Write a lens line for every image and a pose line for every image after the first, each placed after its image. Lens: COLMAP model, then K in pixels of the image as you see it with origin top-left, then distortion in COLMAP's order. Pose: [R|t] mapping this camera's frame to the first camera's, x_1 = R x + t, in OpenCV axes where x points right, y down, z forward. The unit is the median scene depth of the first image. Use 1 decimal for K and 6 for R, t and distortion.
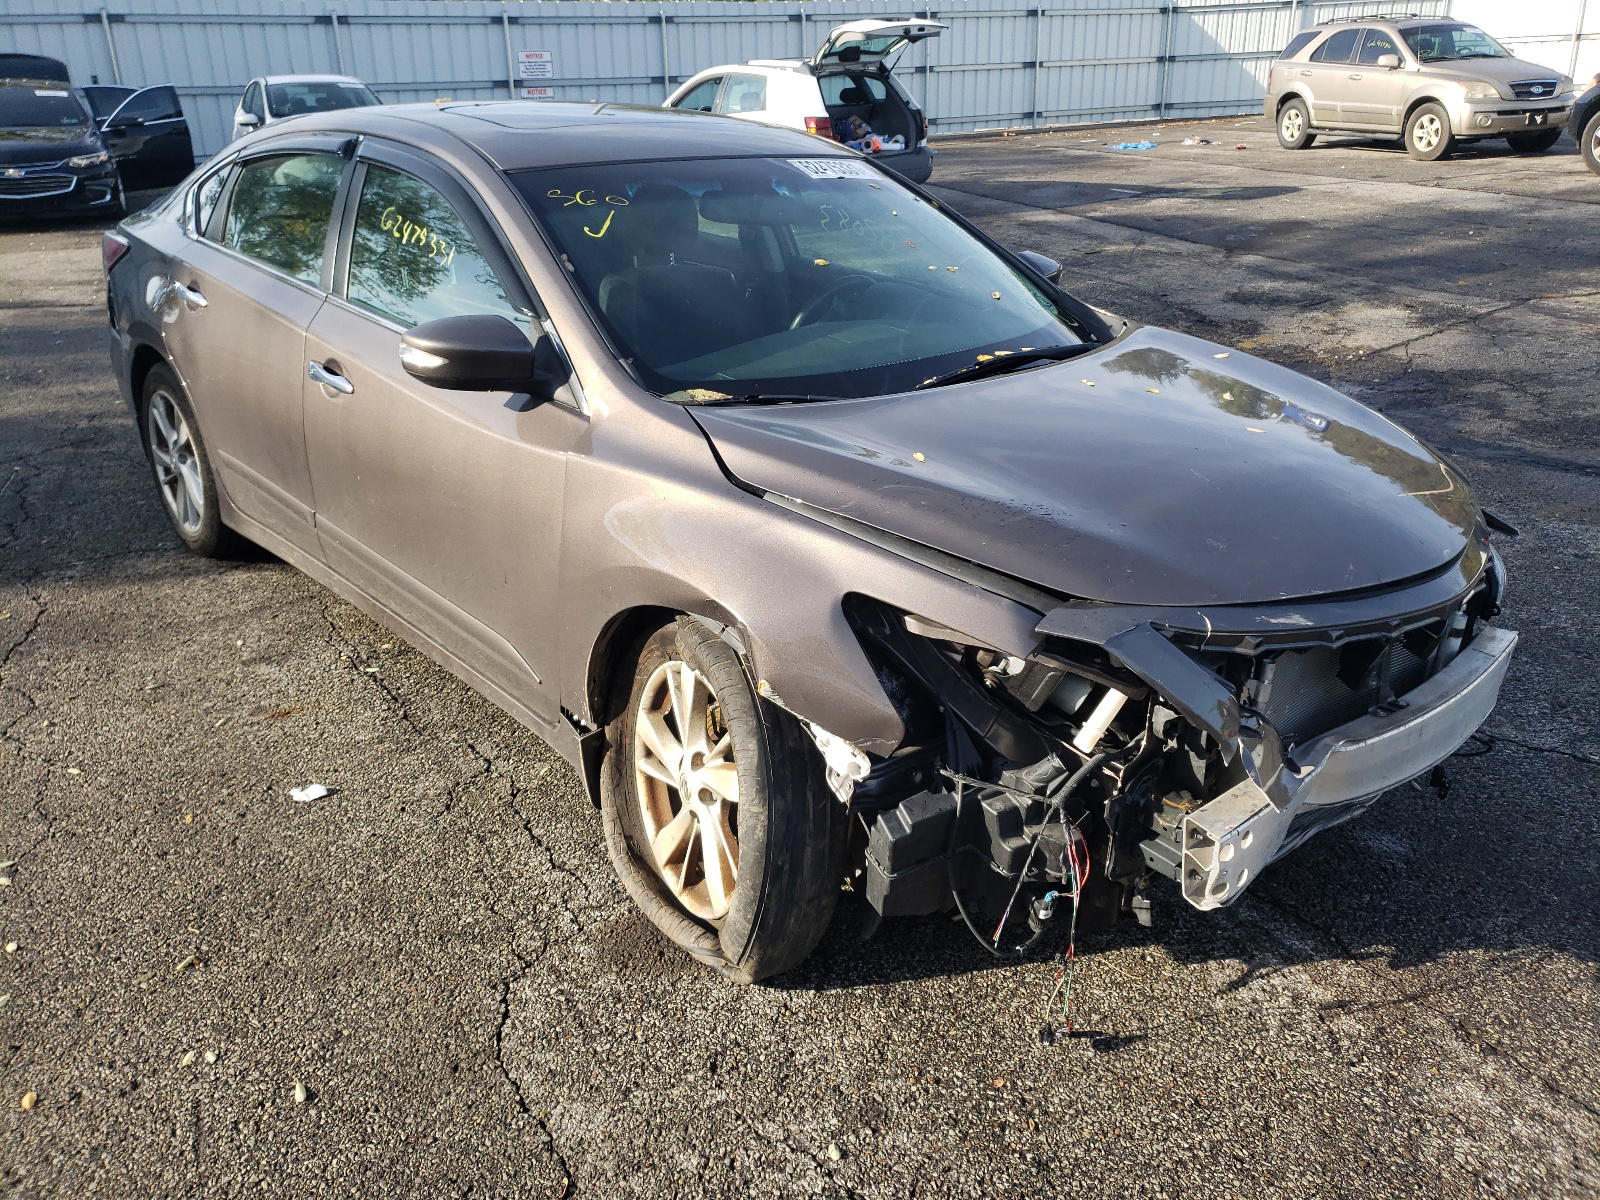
lens RADIAL K [[1283.7, 0, 800.0], [0, 1283.7, 600.0], [0, 0, 1]] dist [-0.017311, 0.084341]
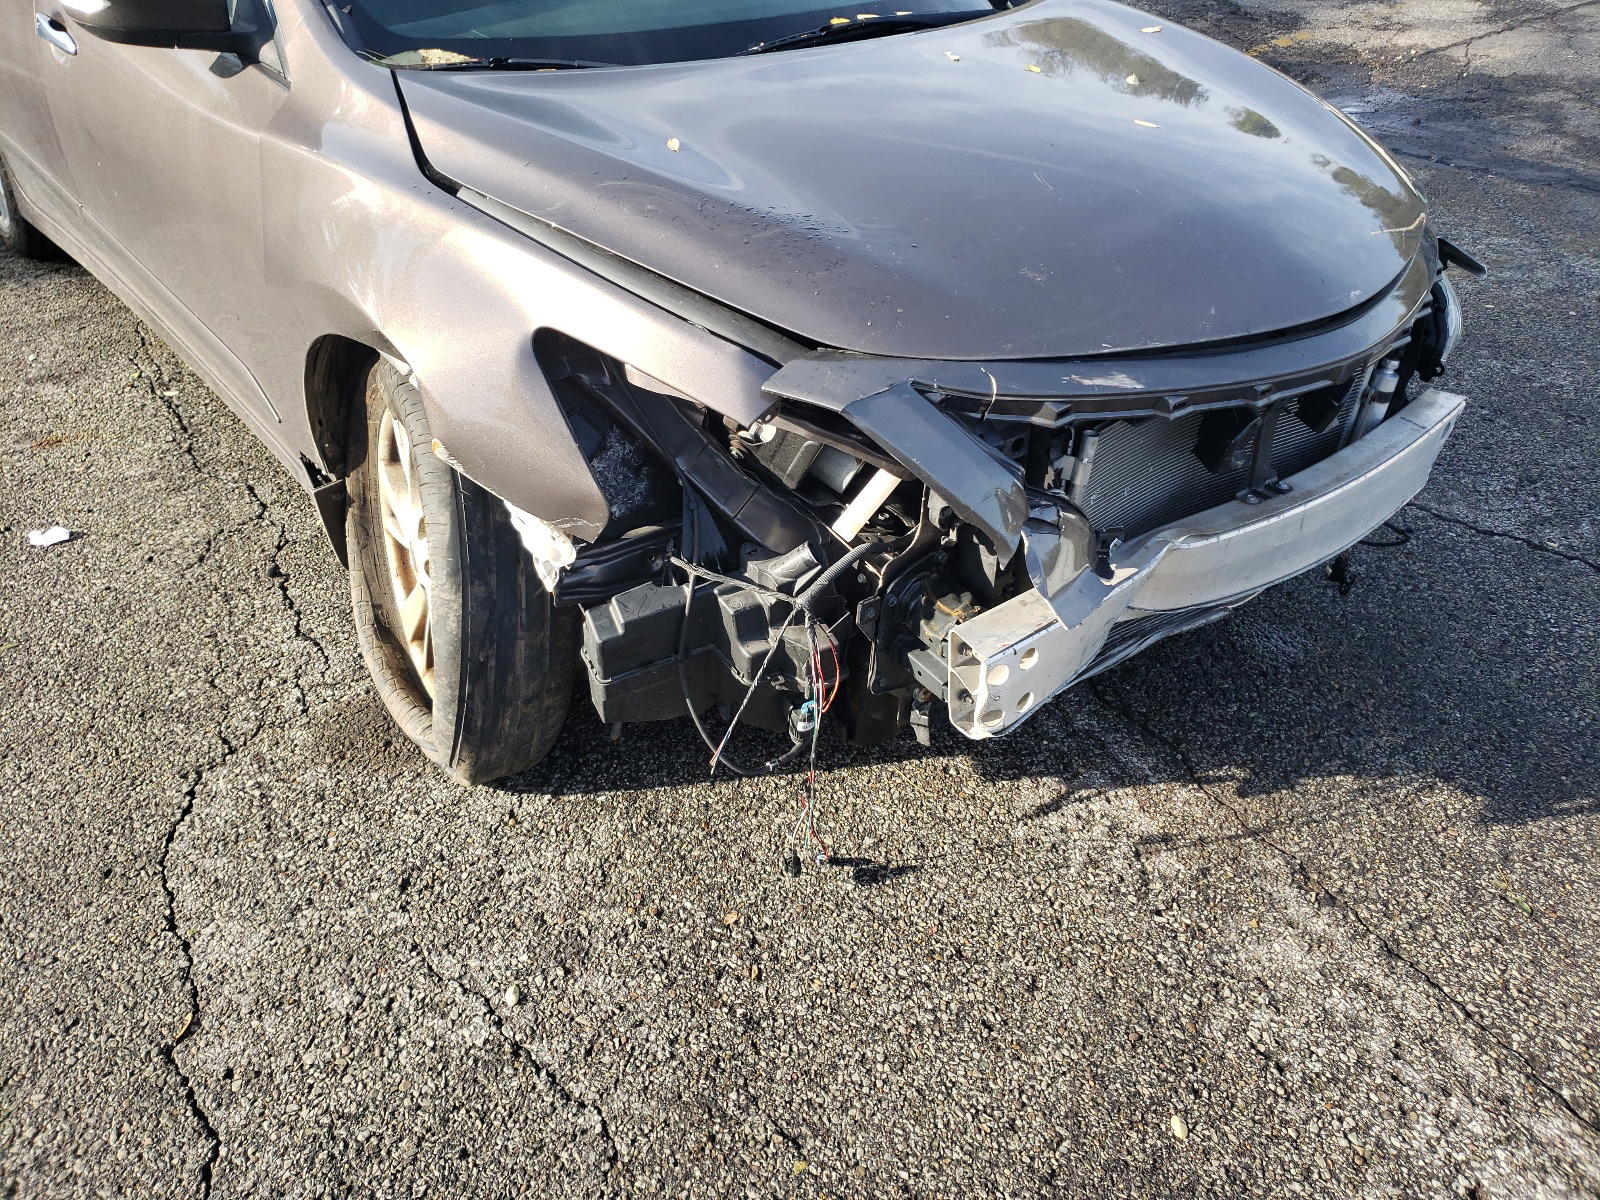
lens RADIAL K [[1262.5, 0, 768.5], [0, 1262.5, 595.3], [0, 0, 1]] dist [0.030277, -0.008273]
pose [[0.998418, 0.038432, -0.041054, 0.194075], [-0.028915, 0.976977, 0.211375, -0.012049], [0.048233, -0.209853, 0.976542, 0.210291]]
